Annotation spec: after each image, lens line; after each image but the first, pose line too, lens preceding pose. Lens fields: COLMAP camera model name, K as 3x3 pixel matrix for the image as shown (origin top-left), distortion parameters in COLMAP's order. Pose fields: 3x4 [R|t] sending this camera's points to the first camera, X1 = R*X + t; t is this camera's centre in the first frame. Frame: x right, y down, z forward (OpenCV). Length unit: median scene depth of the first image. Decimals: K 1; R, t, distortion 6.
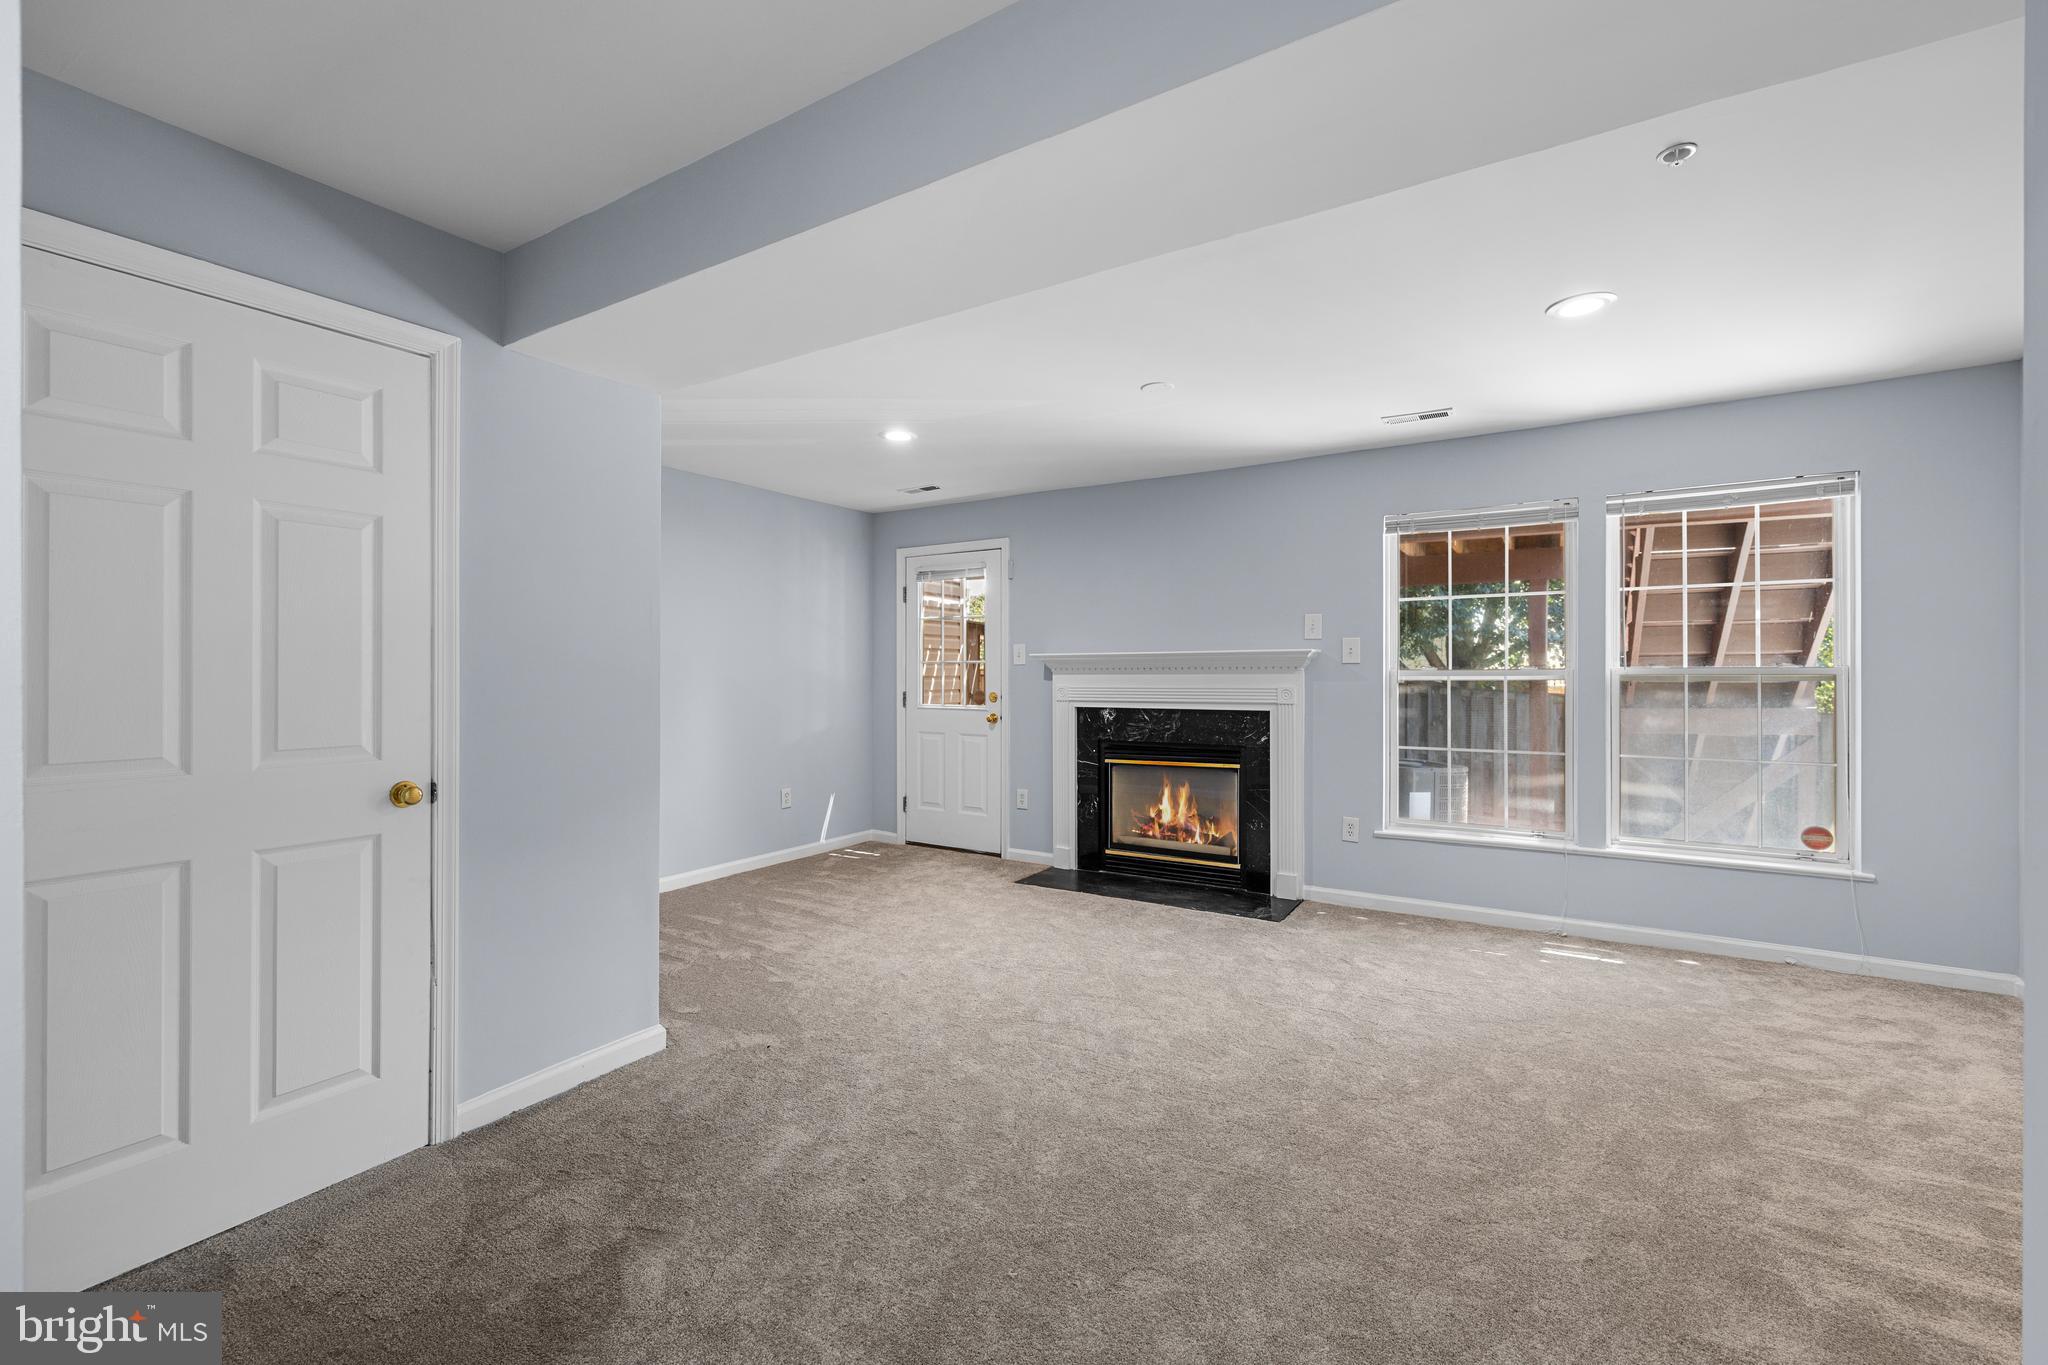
lens RADIAL K [[855.8, 0, 1022.6], [0, 855.8, 668.2], [0, 0, 1]] dist [-0.000937, 0.000016]
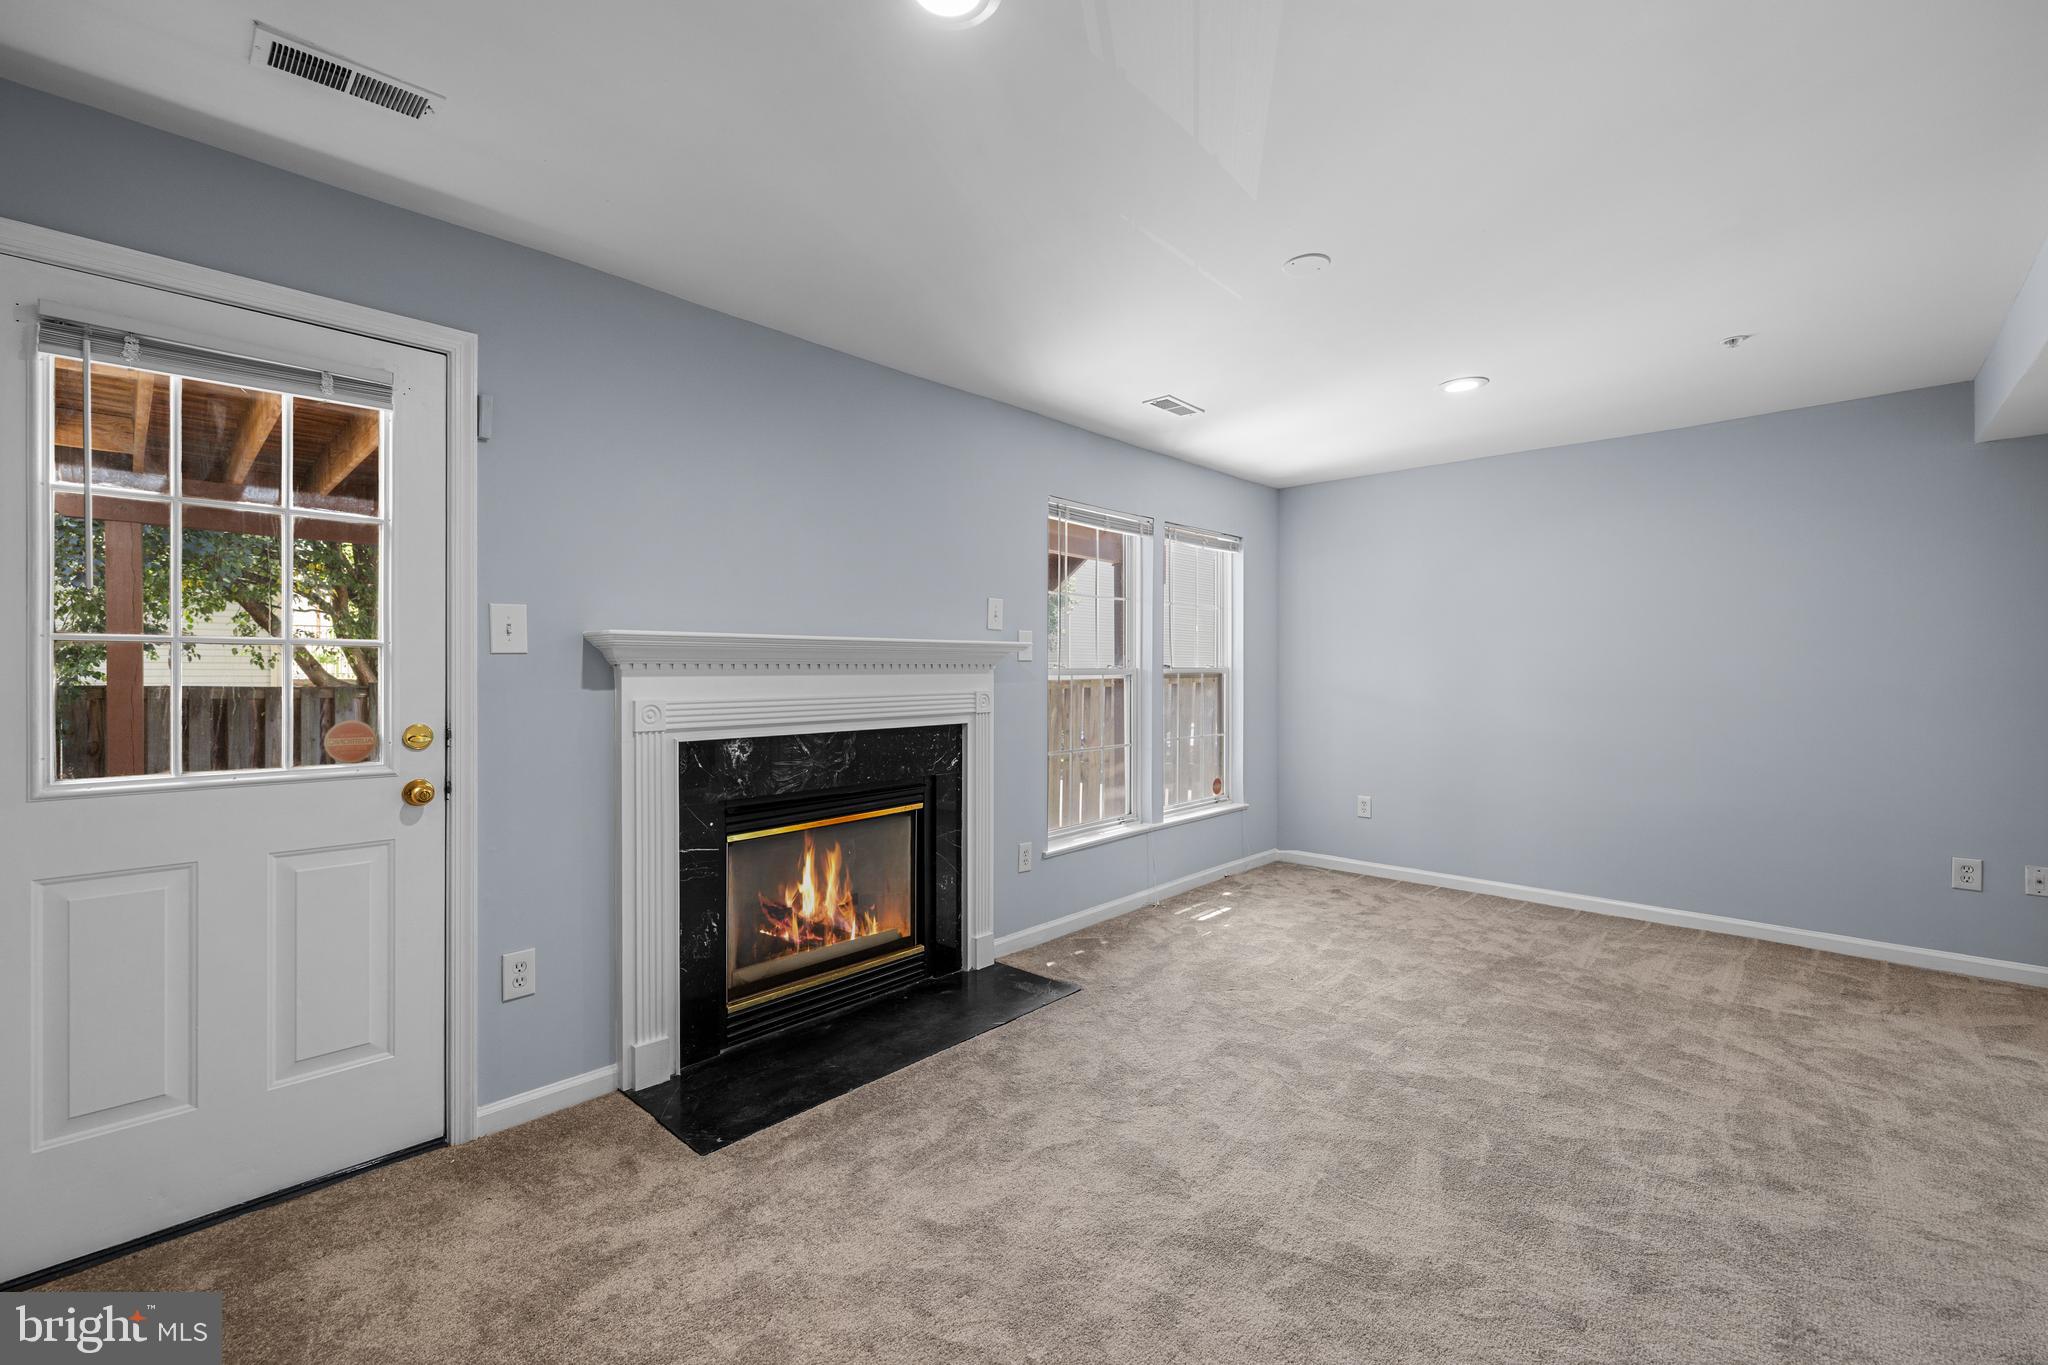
lens RADIAL K [[853.0, 0, 1024.0], [0, 853.0, 682.5], [0, 0, 1]] dist [0.000798, 0.000157]
pose [[0.203503, -0.012321, 0.978997, -0.395773], [-0.003971, 0.999902, 0.013410, 0.003993], [-0.979066, -0.006617, 0.203435, 0.744302]]
